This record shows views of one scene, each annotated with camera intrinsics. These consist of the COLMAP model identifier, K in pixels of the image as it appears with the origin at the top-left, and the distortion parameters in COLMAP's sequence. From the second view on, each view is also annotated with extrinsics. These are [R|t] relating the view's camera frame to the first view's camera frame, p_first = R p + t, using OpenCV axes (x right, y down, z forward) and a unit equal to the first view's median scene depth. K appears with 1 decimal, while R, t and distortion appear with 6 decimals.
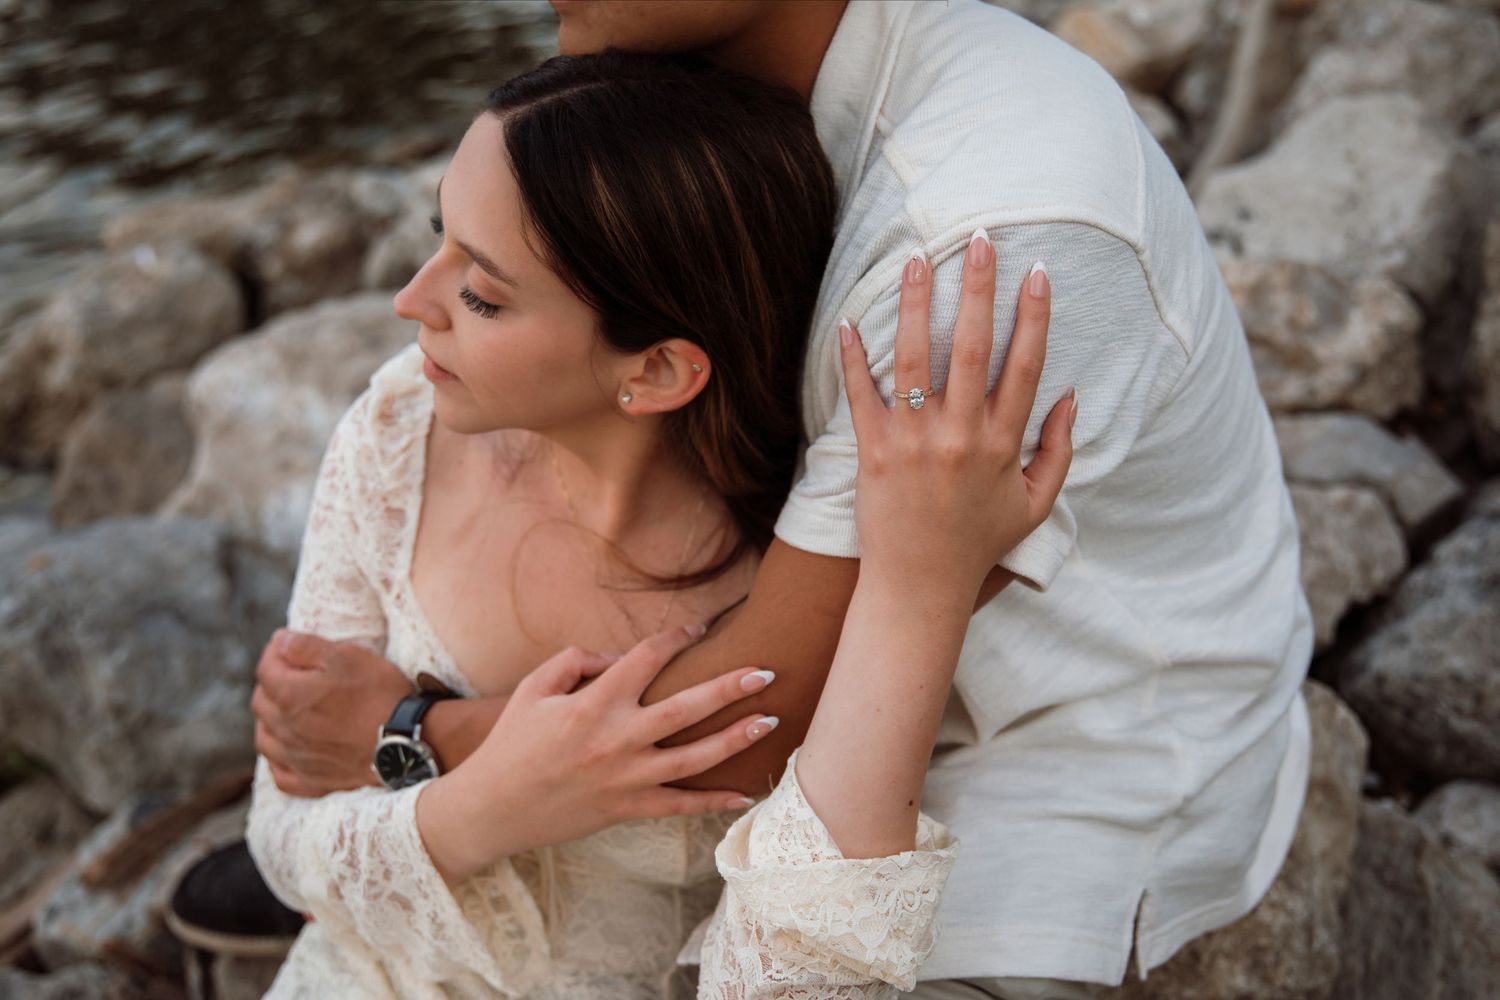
lens RADIAL K [[1707.2, 0, 739.2], [0, 1707.2, 503.3], [0, 0, 1]] dist [0.017576, 0.000000]
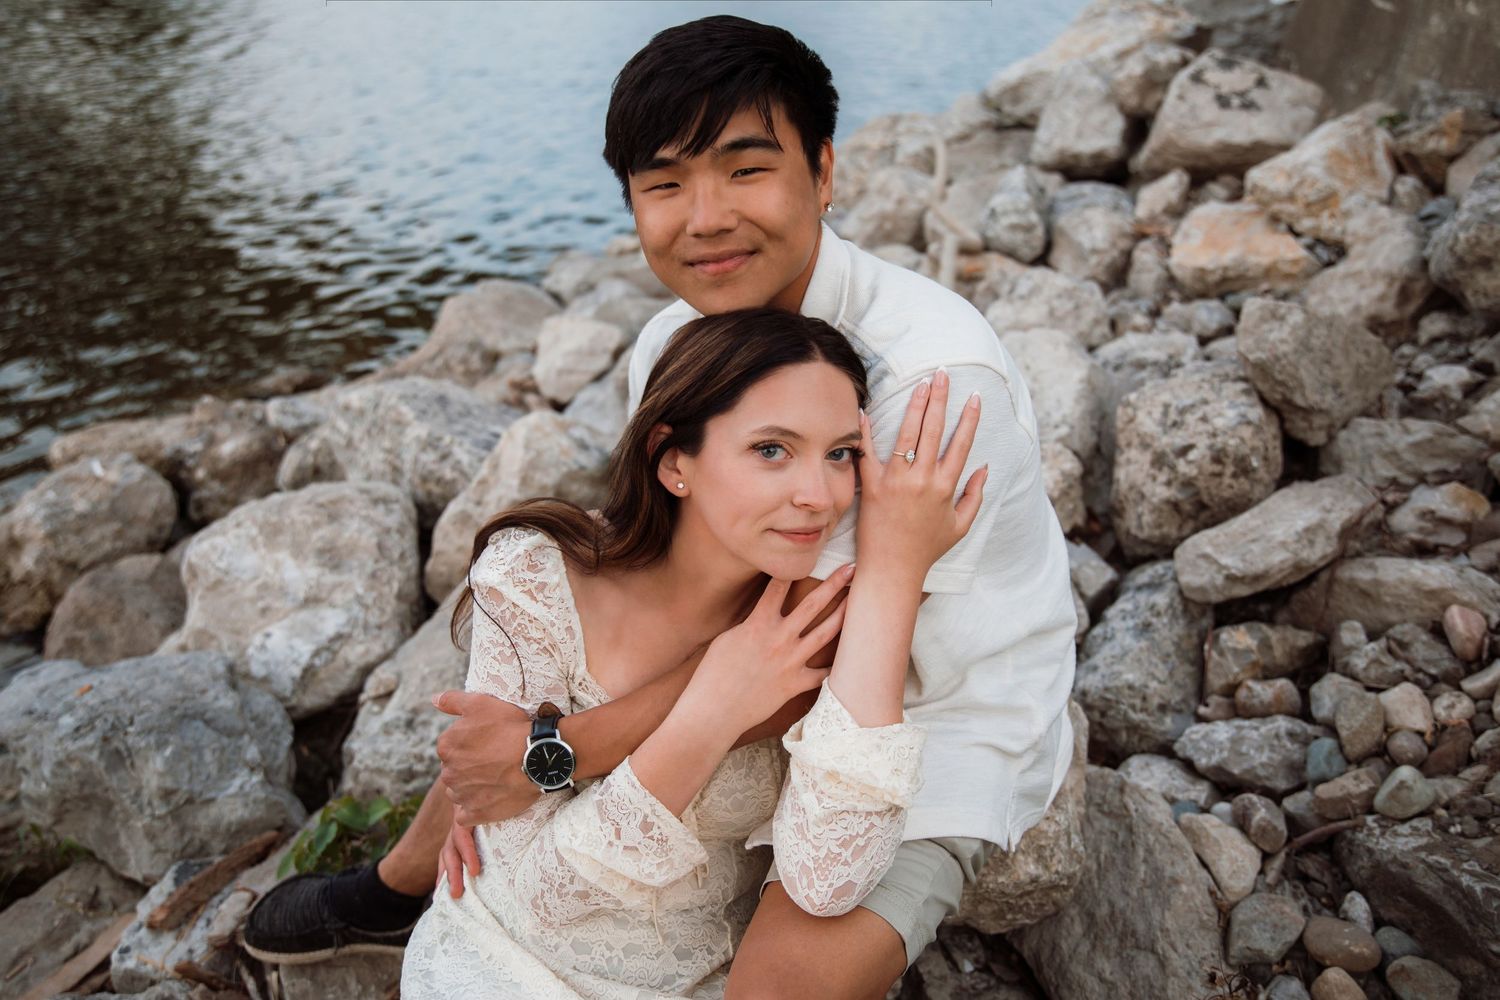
lens RADIAL K [[1436.0, 0, 761.1], [0, 1436.0, 509.0], [0, 0, 1]] dist [-0.023297, 0.000000]
pose [[0.978135, -0.029109, 0.205926, -0.157423], [0.054407, 0.991489, -0.118275, 0.067569], [-0.200730, 0.126893, 0.971394, -0.204234]]
